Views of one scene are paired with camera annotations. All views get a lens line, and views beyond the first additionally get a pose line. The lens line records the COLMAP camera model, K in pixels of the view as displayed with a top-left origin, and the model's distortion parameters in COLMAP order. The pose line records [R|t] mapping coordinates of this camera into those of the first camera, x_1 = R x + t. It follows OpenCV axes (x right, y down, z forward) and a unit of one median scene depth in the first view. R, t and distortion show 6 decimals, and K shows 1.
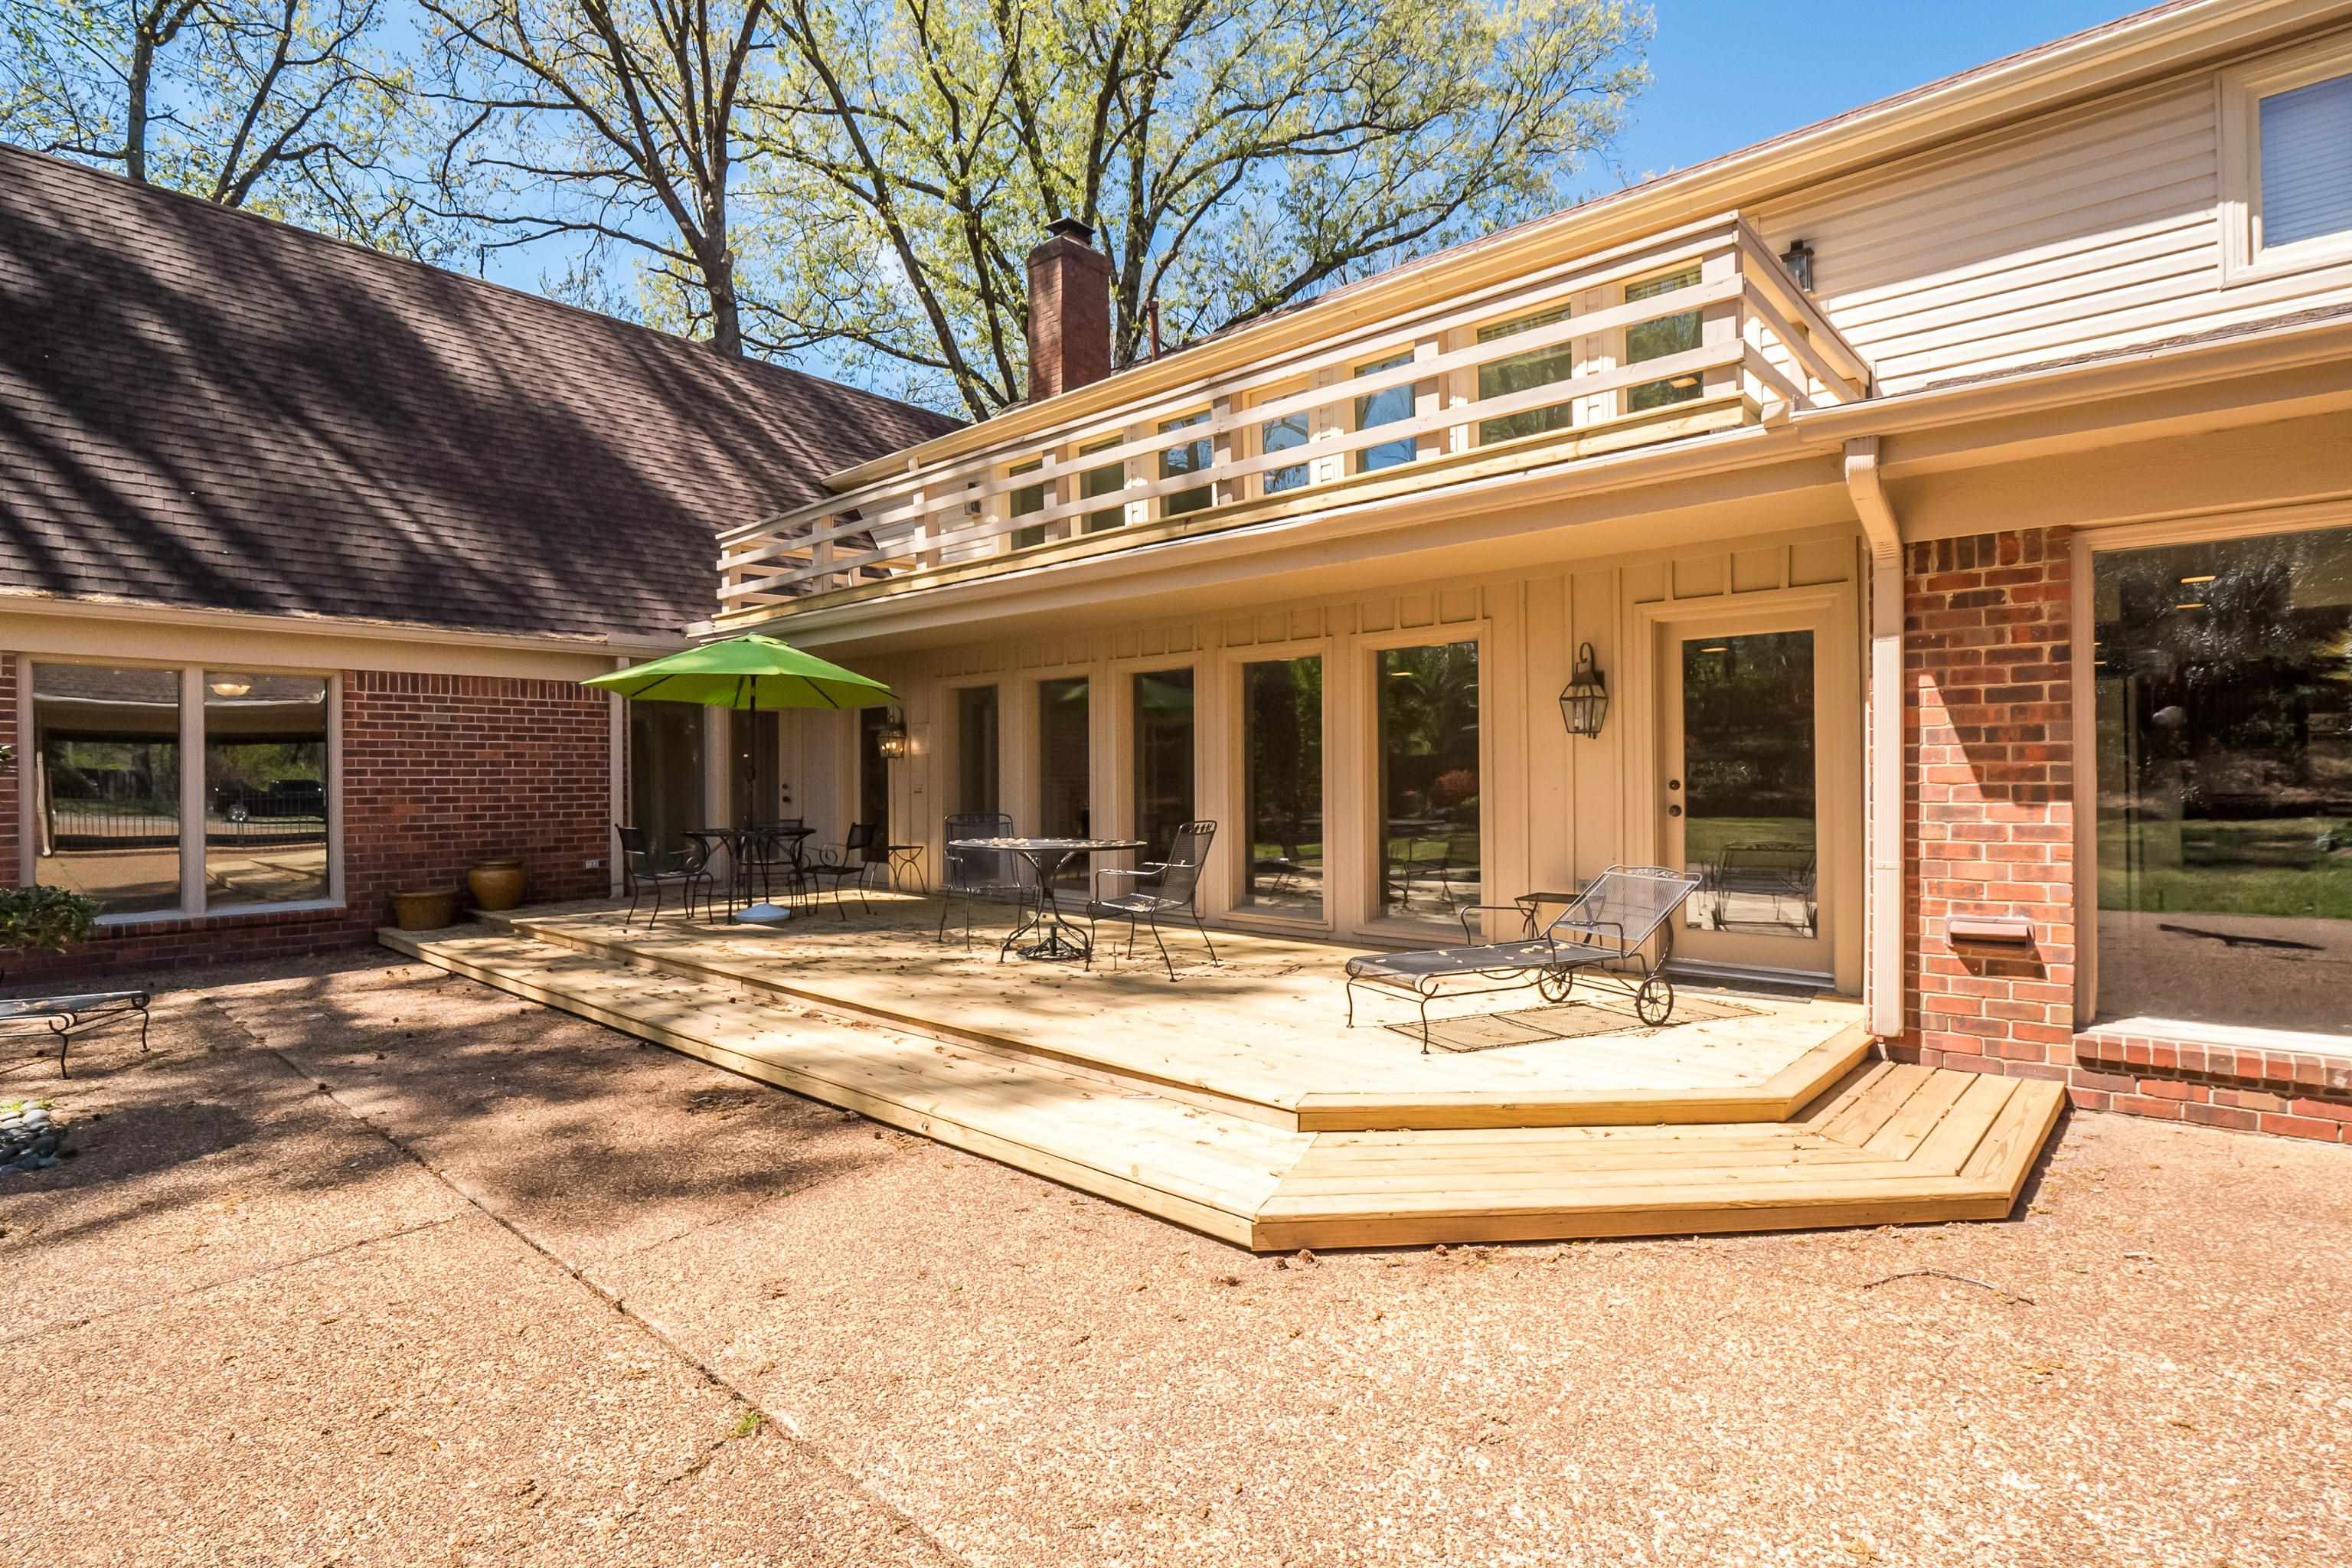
lens RADIAL K [[1122.8, 0, 1186.8], [0, 1122.8, 778.9], [0, 0, 1]] dist [-0.015973, -0.000263]
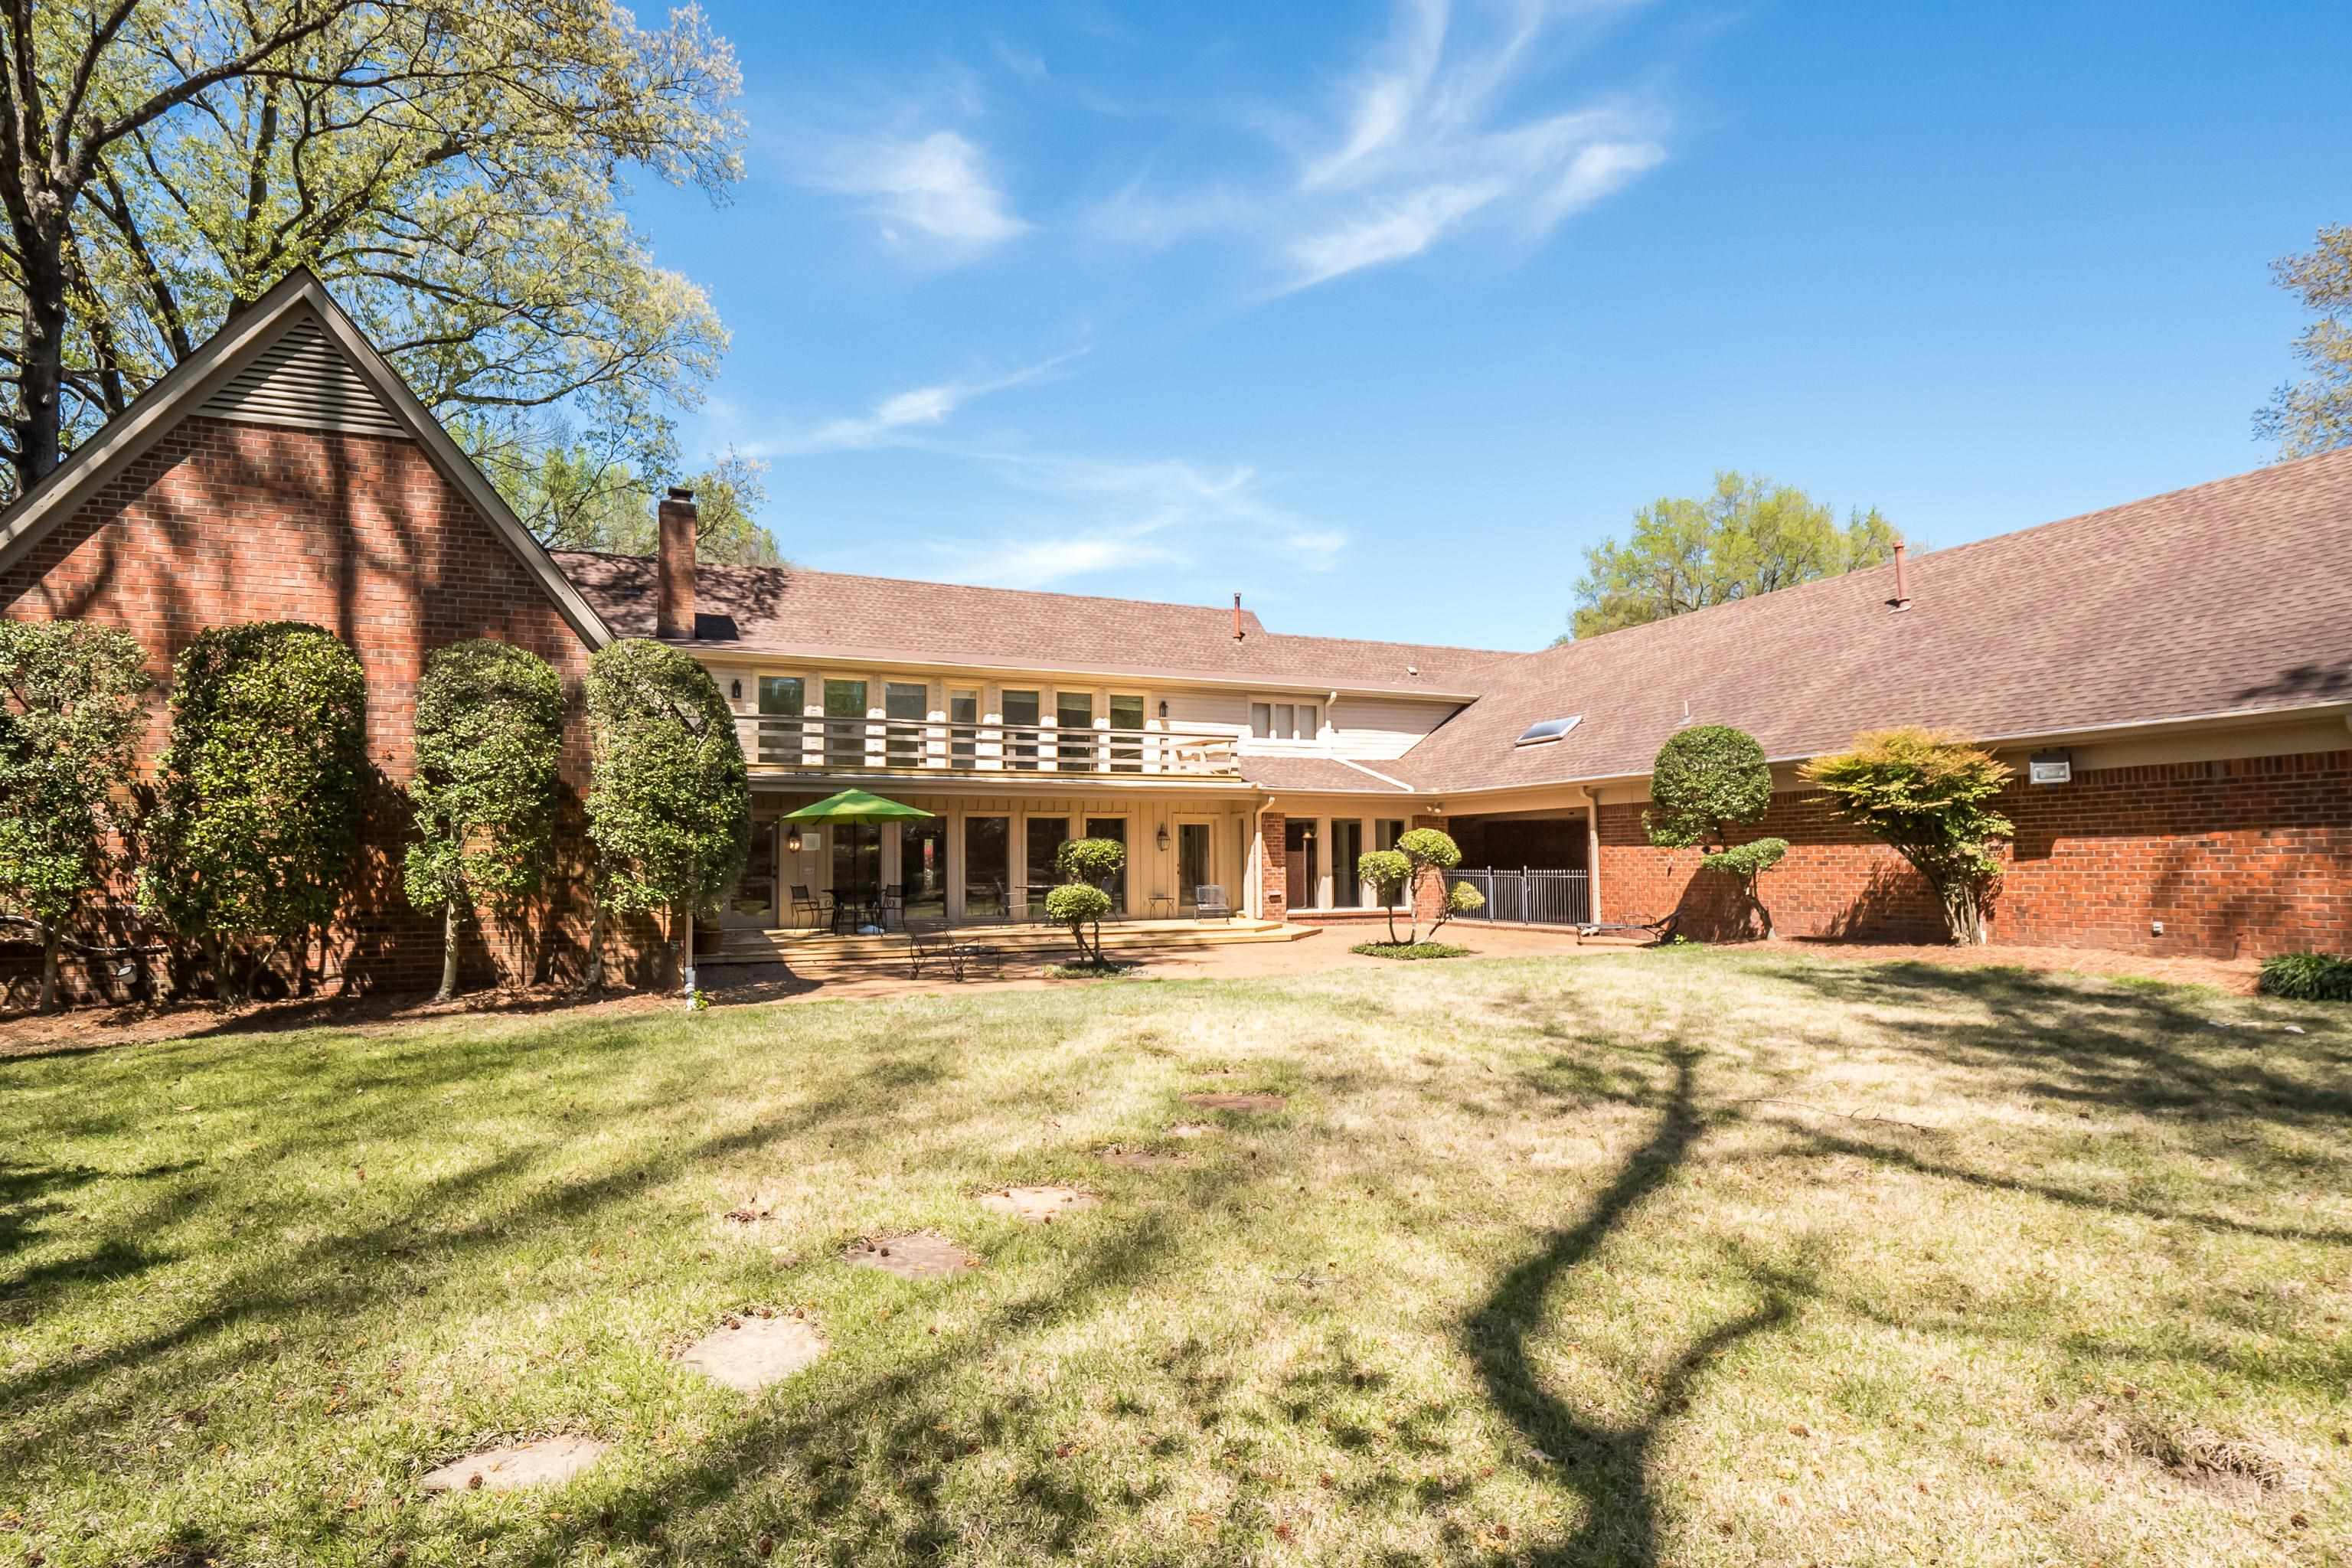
lens RADIAL K [[1125.6, 0, 1172.5], [0, 1125.6, 781.6], [0, 0, 1]] dist [-0.005166, 0.000733]
pose [[0.419758, 0.070454, 0.904898, -1.592210], [0.006657, 0.996717, -0.080690, 0.016655], [-0.907612, 0.039894, 0.417911, -0.270102]]
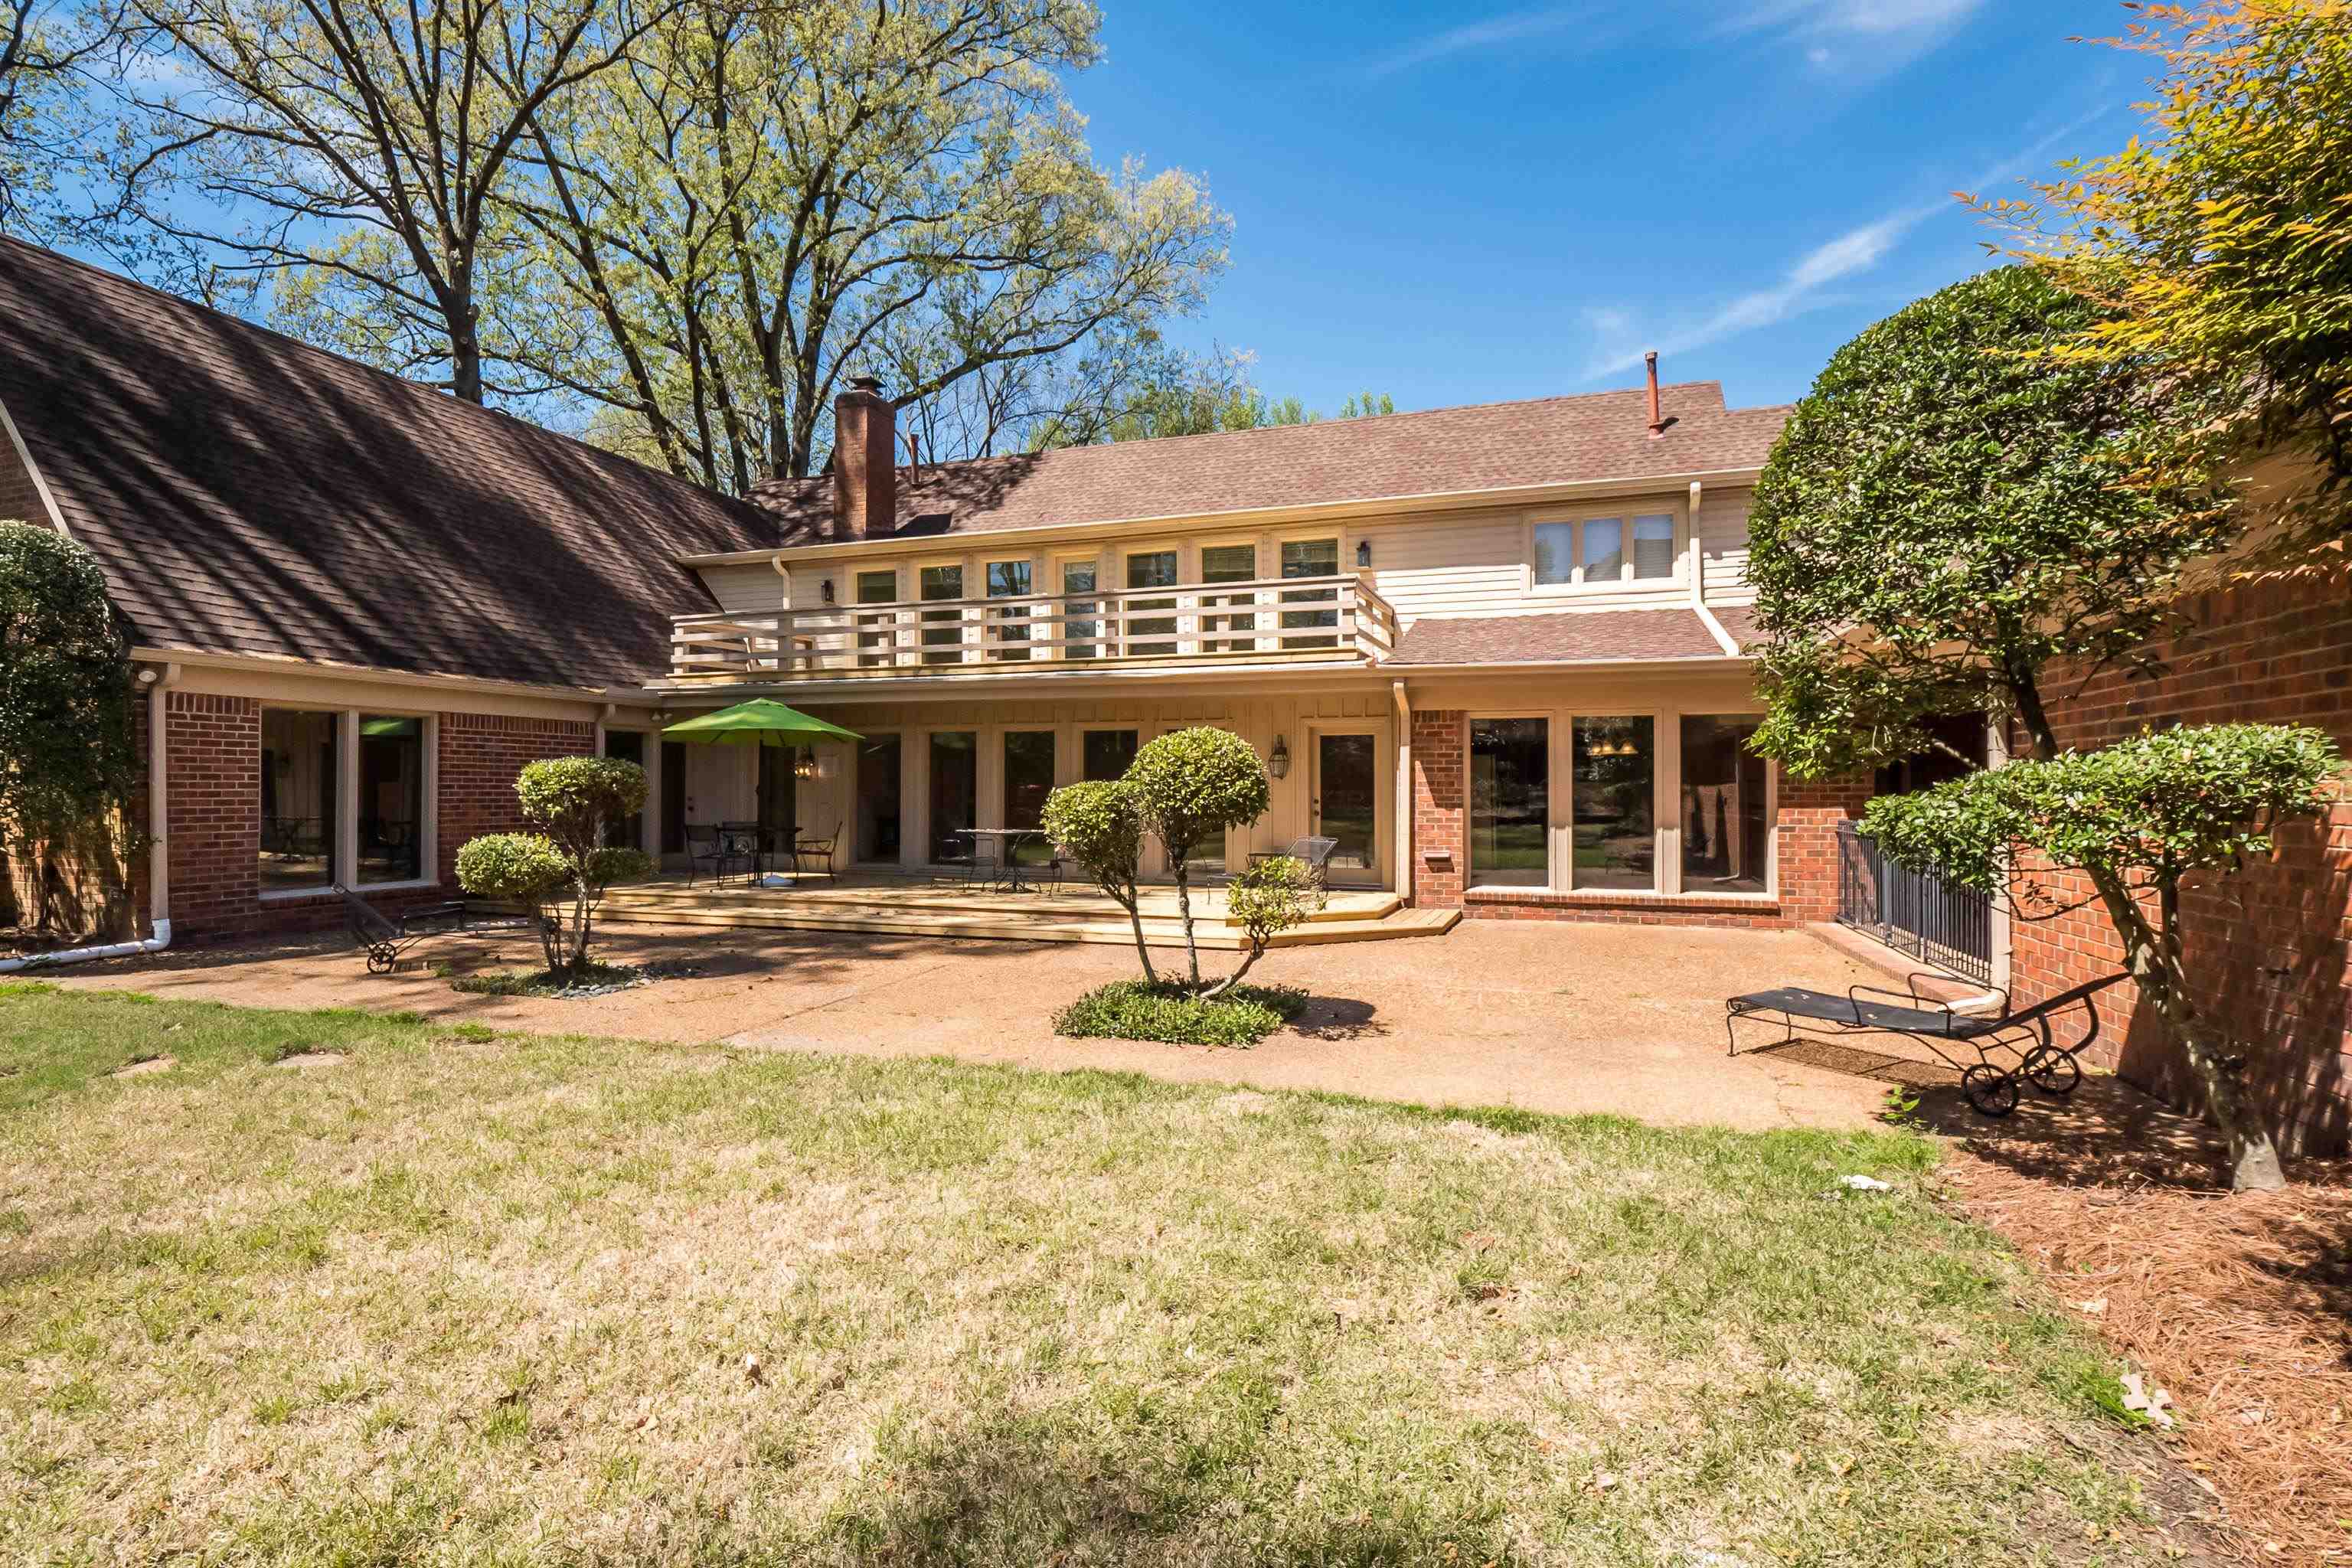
lens RADIAL K [[1122.8, 0, 1186.8], [0, 1122.8, 778.9], [0, 0, 1]] dist [-0.015973, -0.000263]
pose [[0.920653, 0.013746, 0.390139, -0.368580], [-0.008849, 0.999858, -0.014347, -0.002982], [-0.390281, 0.009757, 0.920644, -0.518158]]
